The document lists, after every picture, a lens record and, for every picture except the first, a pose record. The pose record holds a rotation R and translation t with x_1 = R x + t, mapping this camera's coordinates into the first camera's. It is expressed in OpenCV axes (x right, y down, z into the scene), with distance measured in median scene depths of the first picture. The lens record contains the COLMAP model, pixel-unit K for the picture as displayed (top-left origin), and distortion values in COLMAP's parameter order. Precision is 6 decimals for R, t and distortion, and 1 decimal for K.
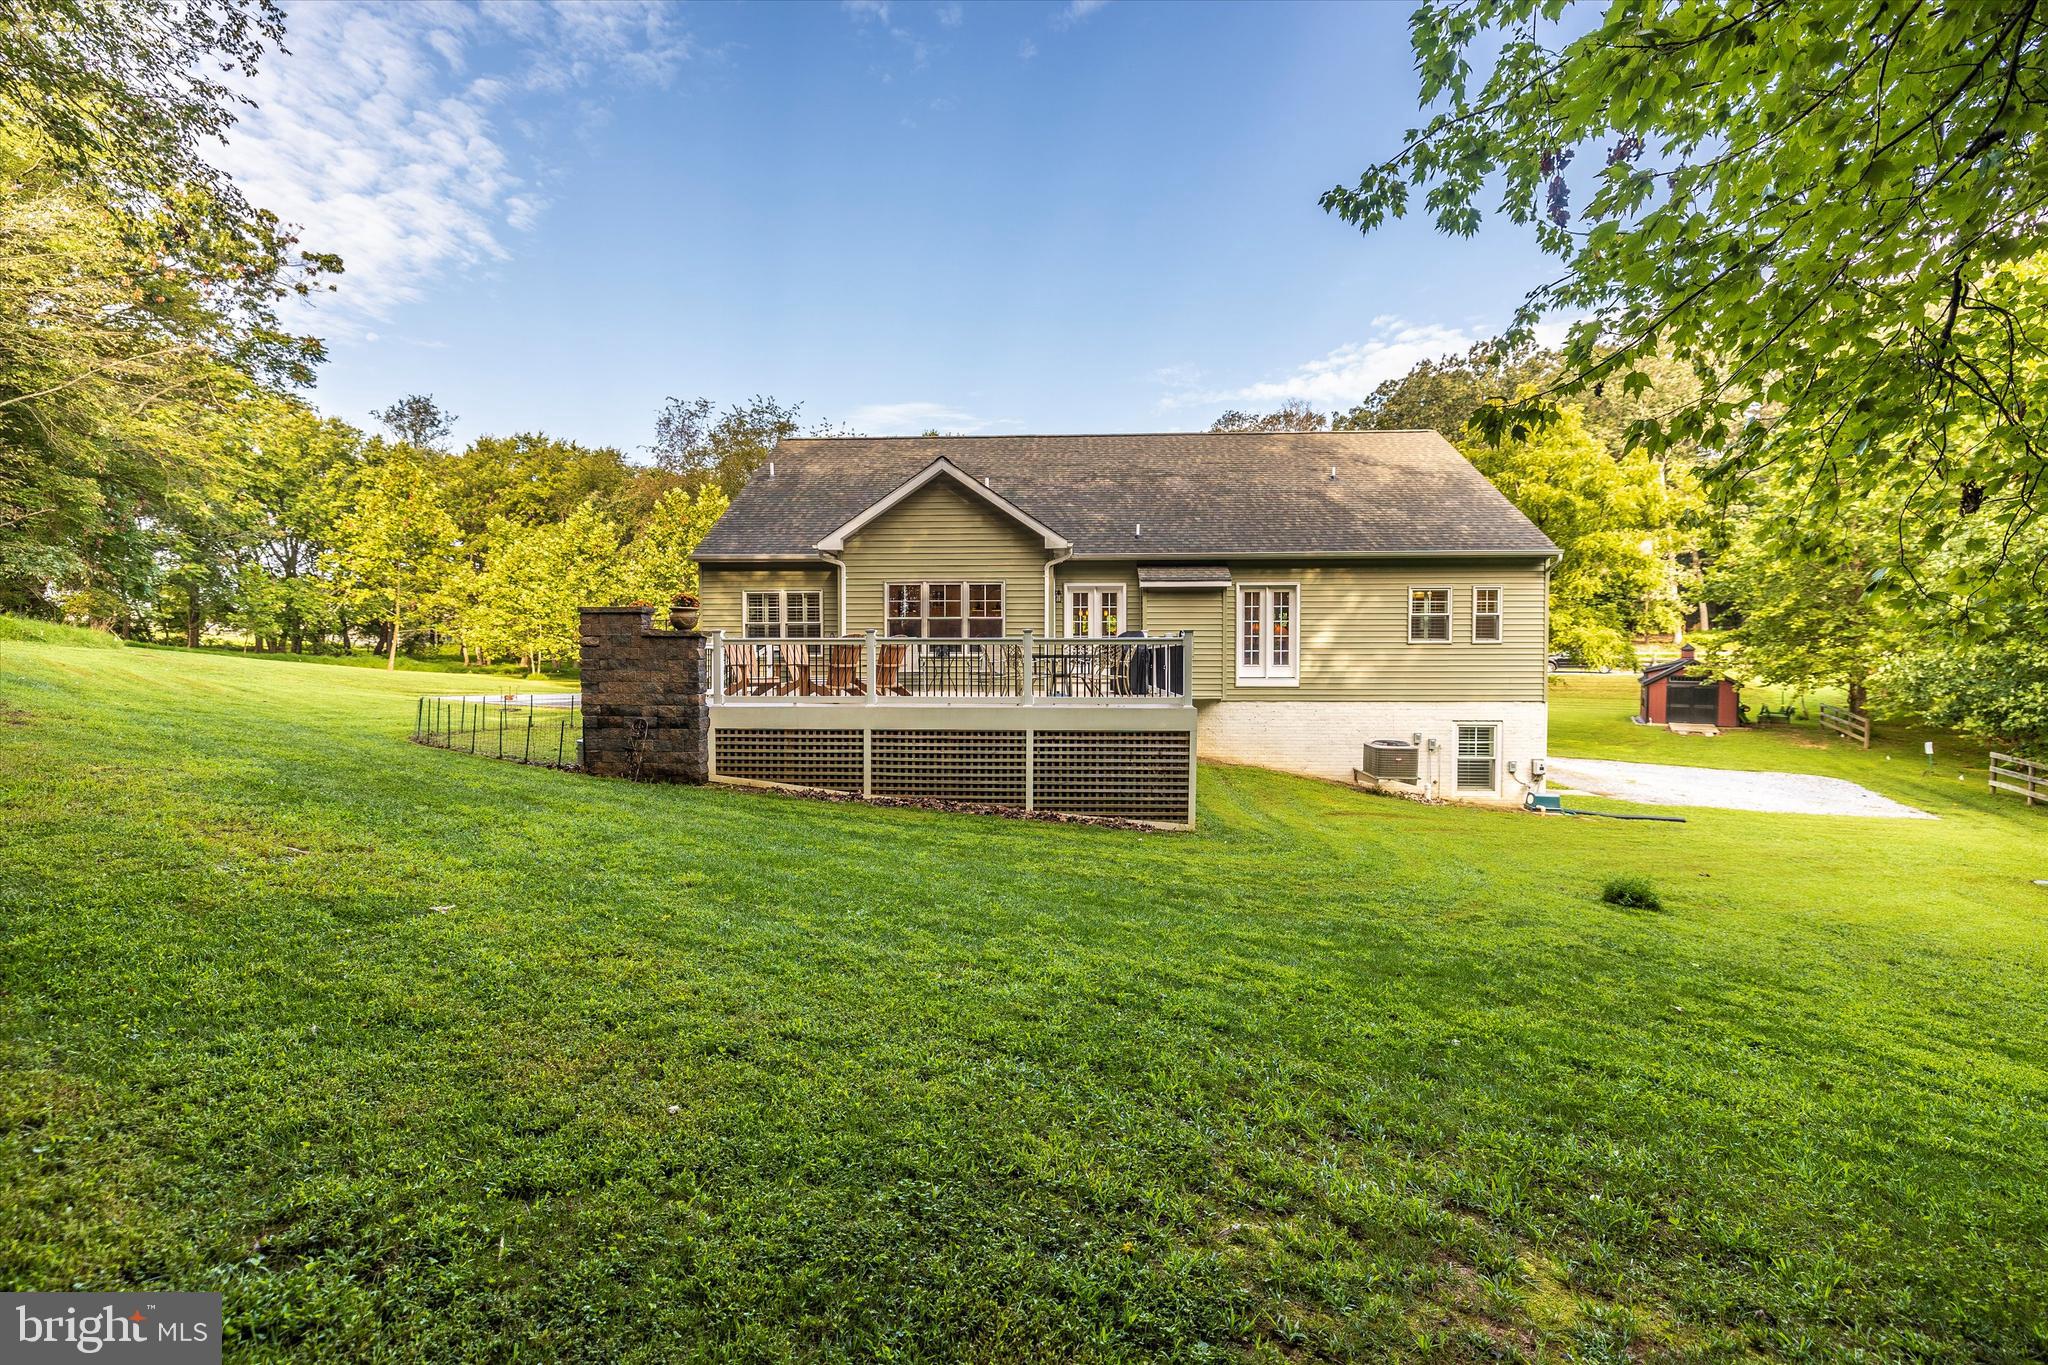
lens RADIAL K [[858.9, 0, 1023.4], [0, 858.9, 678.6], [0, 0, 1]] dist [-0.002609, 0.000025]
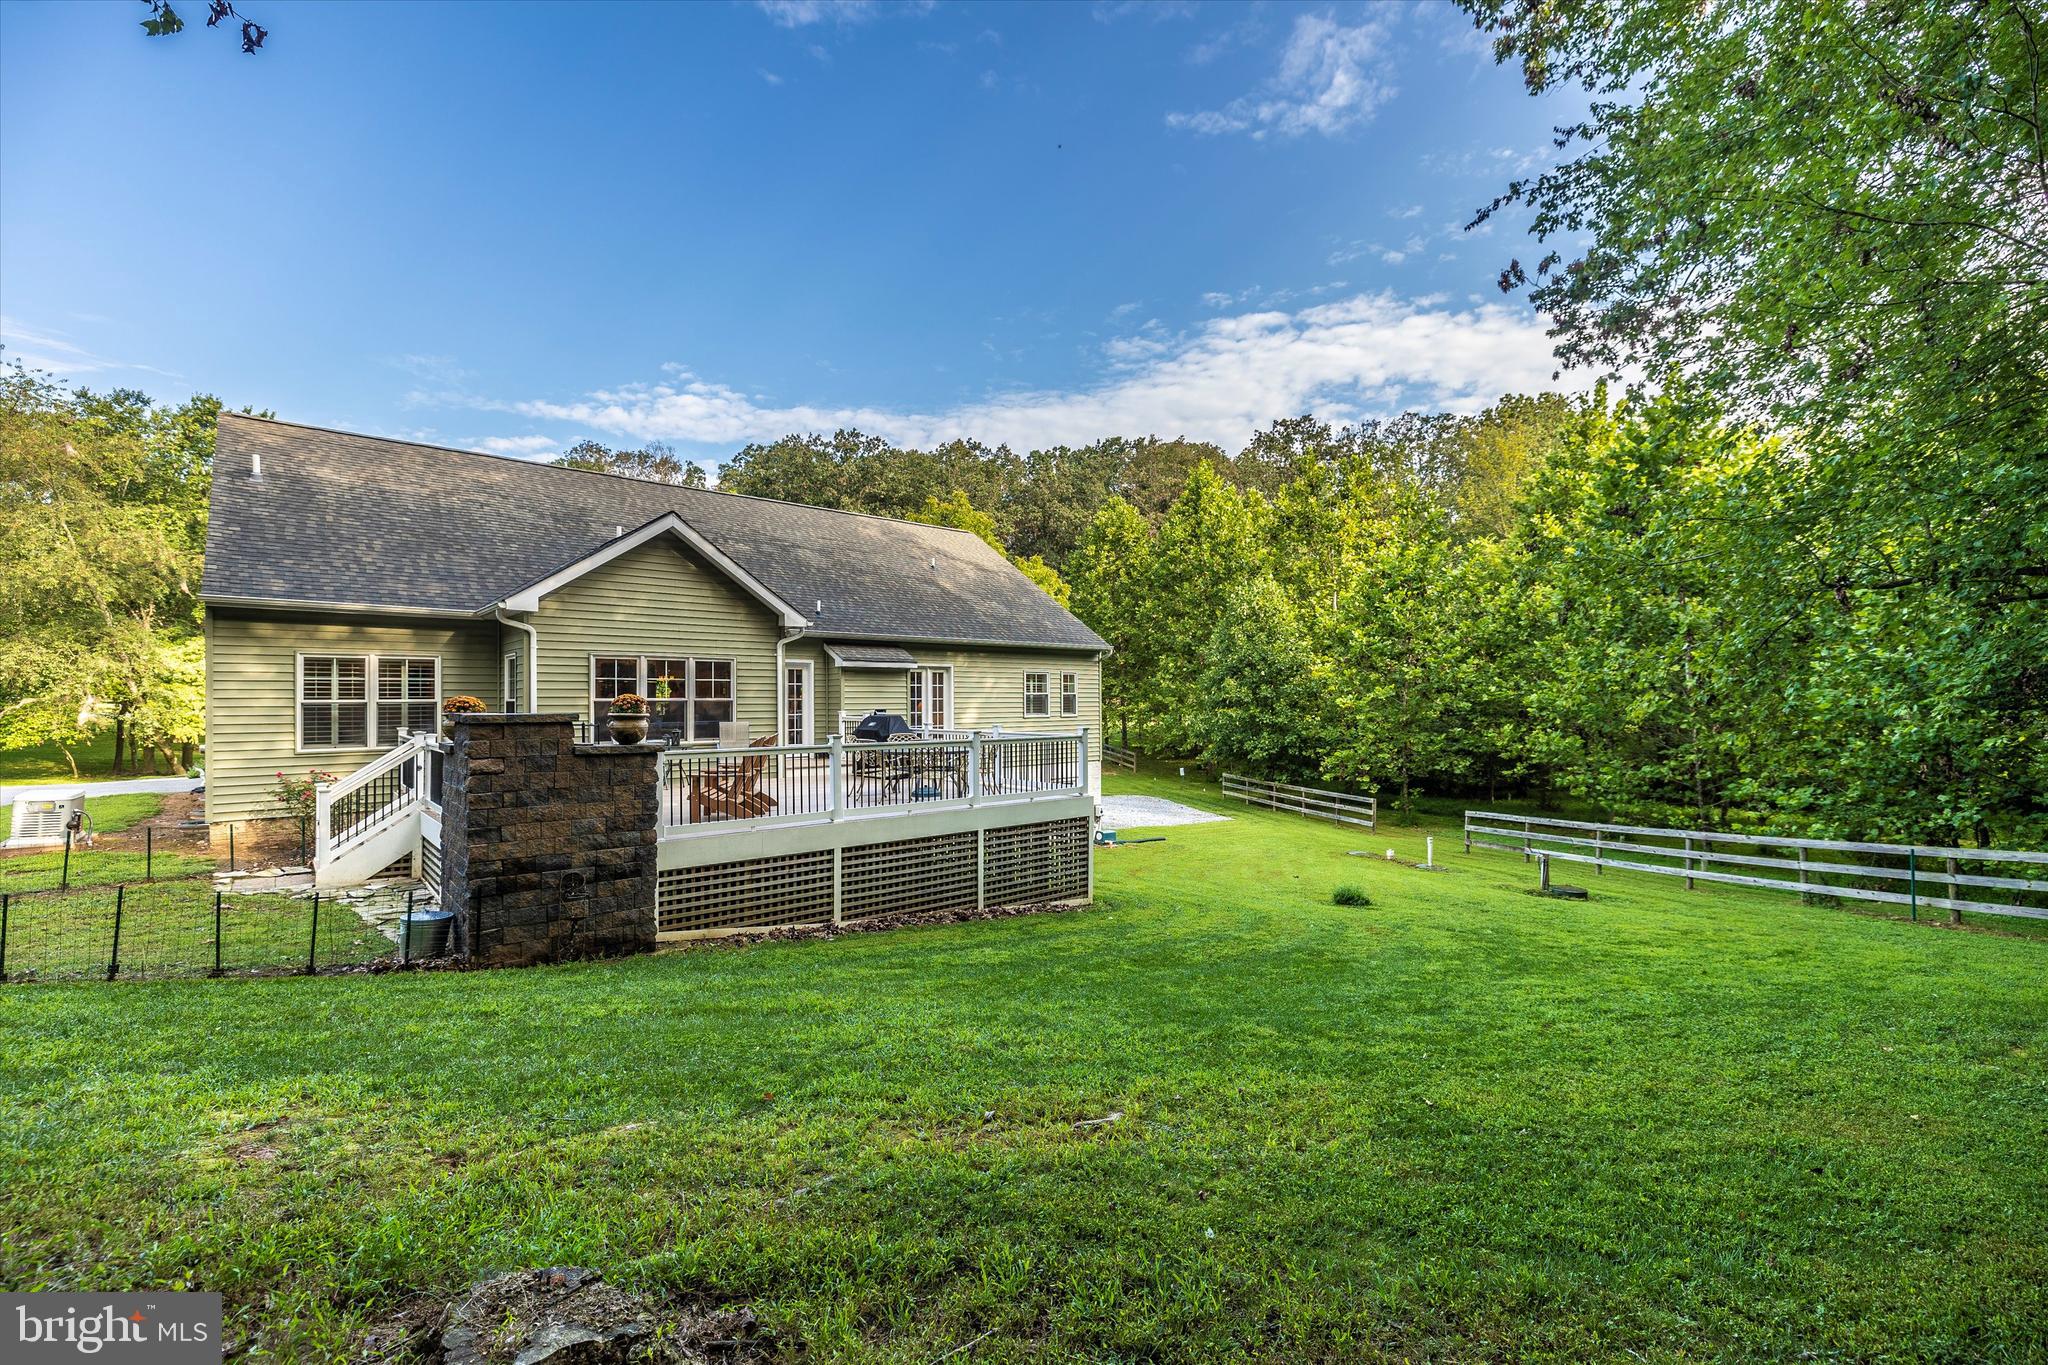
lens RADIAL K [[862.6, 0, 1014.9], [0, 862.6, 684.3], [0, 0, 1]] dist [-0.006268, 0.000184]
pose [[0.718898, 0.010817, 0.695031, -0.411180], [0.019335, 0.999181, -0.035549, -0.045794], [-0.694846, 0.038994, 0.718100, 0.139471]]
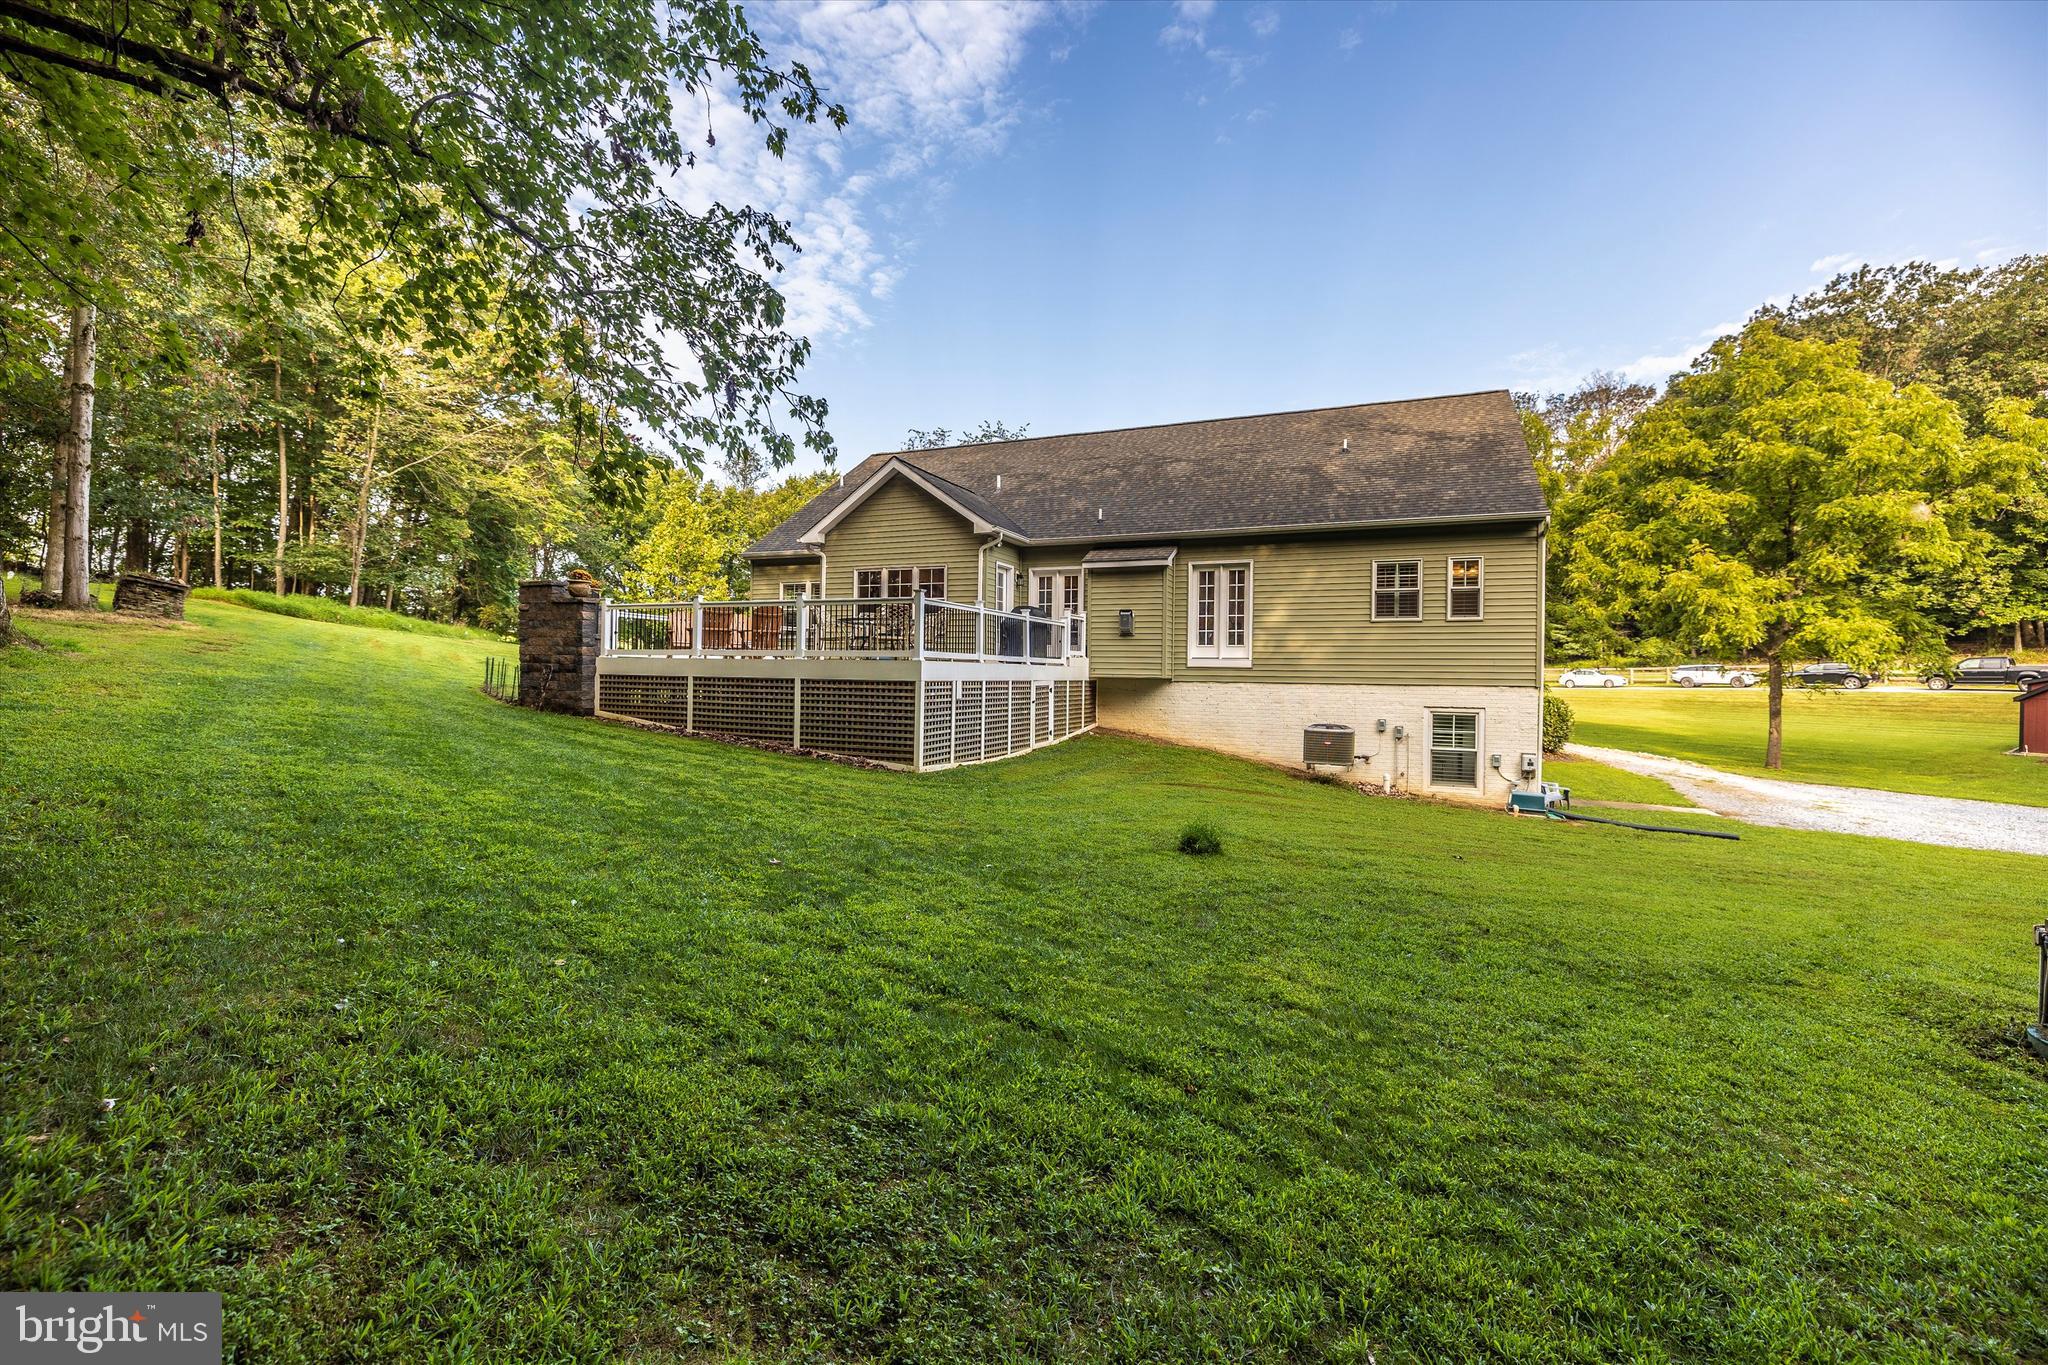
lens RADIAL K [[853.7, 0, 1022.1], [0, 853.7, 673.2], [0, 0, 1]] dist [-0.002746, -0.000657]
pose [[0.936634, 0.014480, -0.350010, 0.425651], [-0.022639, 0.999559, -0.019229, 0.041369], [0.349577, 0.025934, 0.936549, 0.011347]]
